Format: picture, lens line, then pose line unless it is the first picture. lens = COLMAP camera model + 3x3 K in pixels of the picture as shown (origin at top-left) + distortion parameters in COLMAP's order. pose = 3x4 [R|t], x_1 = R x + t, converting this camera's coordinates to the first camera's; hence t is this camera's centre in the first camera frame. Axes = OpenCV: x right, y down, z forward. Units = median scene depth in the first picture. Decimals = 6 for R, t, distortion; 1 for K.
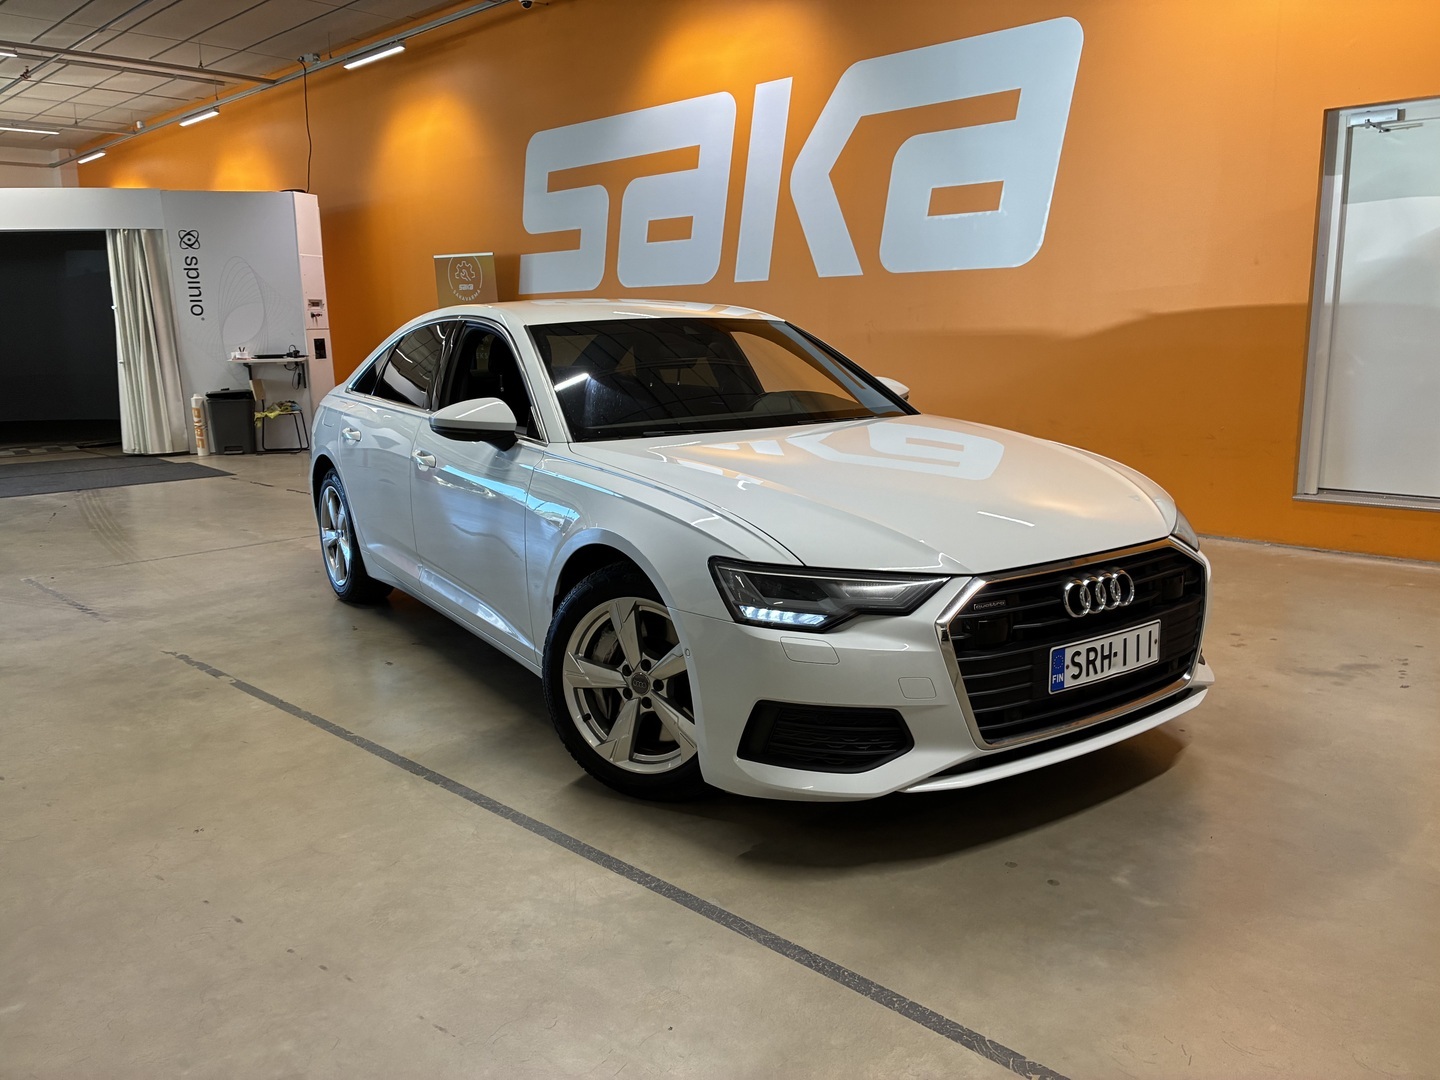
lens RADIAL K [[1128.1, 0, 720.0], [0, 1128.1, 540.0], [0, 0, 1]] dist [-0.005190, -0.004612]
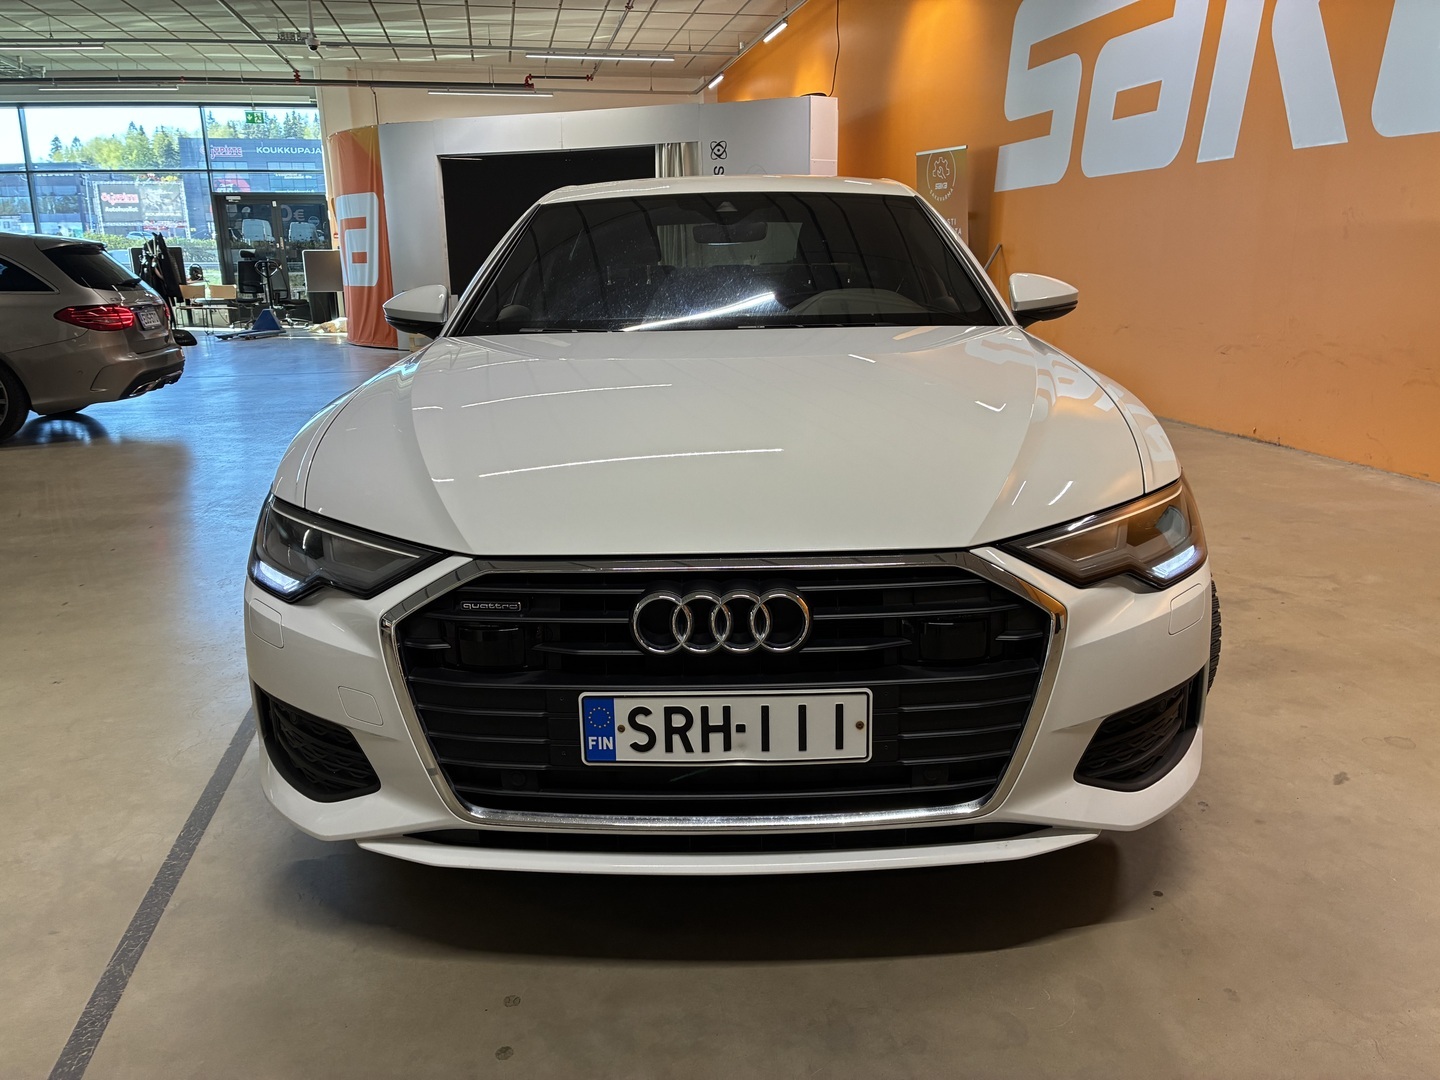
lens RADIAL K [[1103.7, 0, 720.0], [0, 1103.7, 540.0], [0, 0, 1]] dist [0.036868, -0.051544]
pose [[0.812944, 0.144034, -0.564249, 0.661547], [-0.101726, 0.989156, 0.105936, -0.056585], [0.573389, -0.028721, 0.818780, 0.531117]]
